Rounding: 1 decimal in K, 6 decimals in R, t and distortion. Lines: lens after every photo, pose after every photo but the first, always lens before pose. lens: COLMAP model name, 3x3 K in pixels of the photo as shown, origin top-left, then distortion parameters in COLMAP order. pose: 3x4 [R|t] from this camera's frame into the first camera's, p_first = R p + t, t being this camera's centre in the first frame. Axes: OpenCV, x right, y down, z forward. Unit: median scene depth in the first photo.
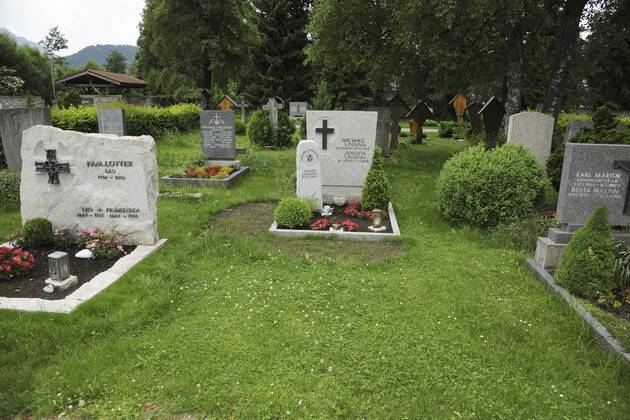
lens RADIAL K [[430.8, 0, 314.8], [0, 430.8, 211.2], [0, 0, 1]] dist [-0.108528, 0.062781]
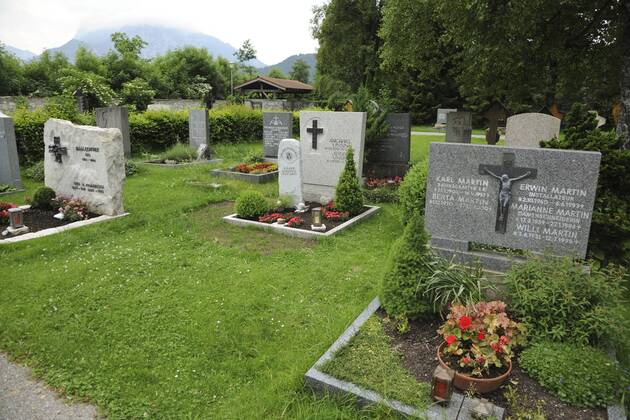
lens RADIAL K [[439.8, 0, 315.9], [0, 439.8, 207.5], [0, 0, 1]] dist [-0.094616, 0.051631]
pose [[0.913244, 0.091472, -0.397012, 0.482456], [-0.103010, 0.994650, -0.007786, 0.002343], [0.394176, 0.048007, 0.917780, 0.052253]]
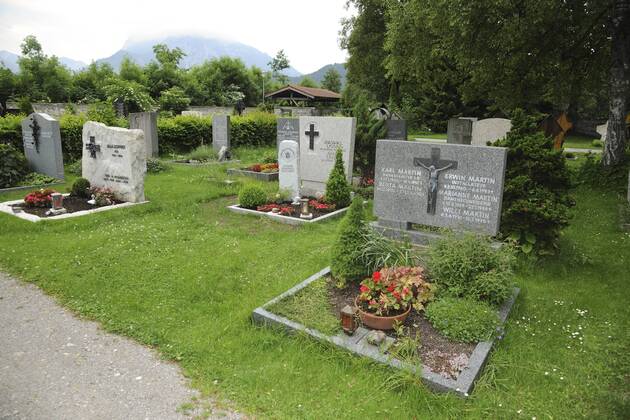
lens RADIAL K [[430.8, 0, 315.5], [0, 430.8, 209.9], [0, 0, 1]] dist [-0.108528, 0.062781]
pose [[0.878805, 0.108080, -0.464780, 0.626581], [-0.125730, 0.992040, -0.007041, 0.025603], [0.460319, 0.064624, 0.885398, -0.012233]]
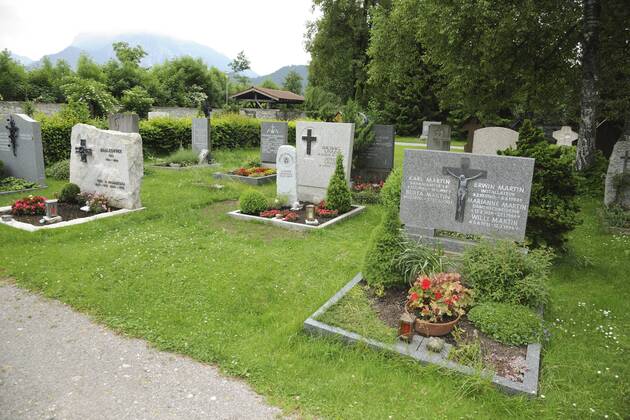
lens RADIAL K [[430.8, 0, 314.8], [0, 430.8, 209.0], [0, 0, 1]] dist [-0.108528, 0.062781]
pose [[0.920322, 0.100597, -0.378004, 0.522936], [-0.118559, 0.992645, -0.024484, 0.029332], [0.372761, 0.067349, 0.925480, -0.061222]]
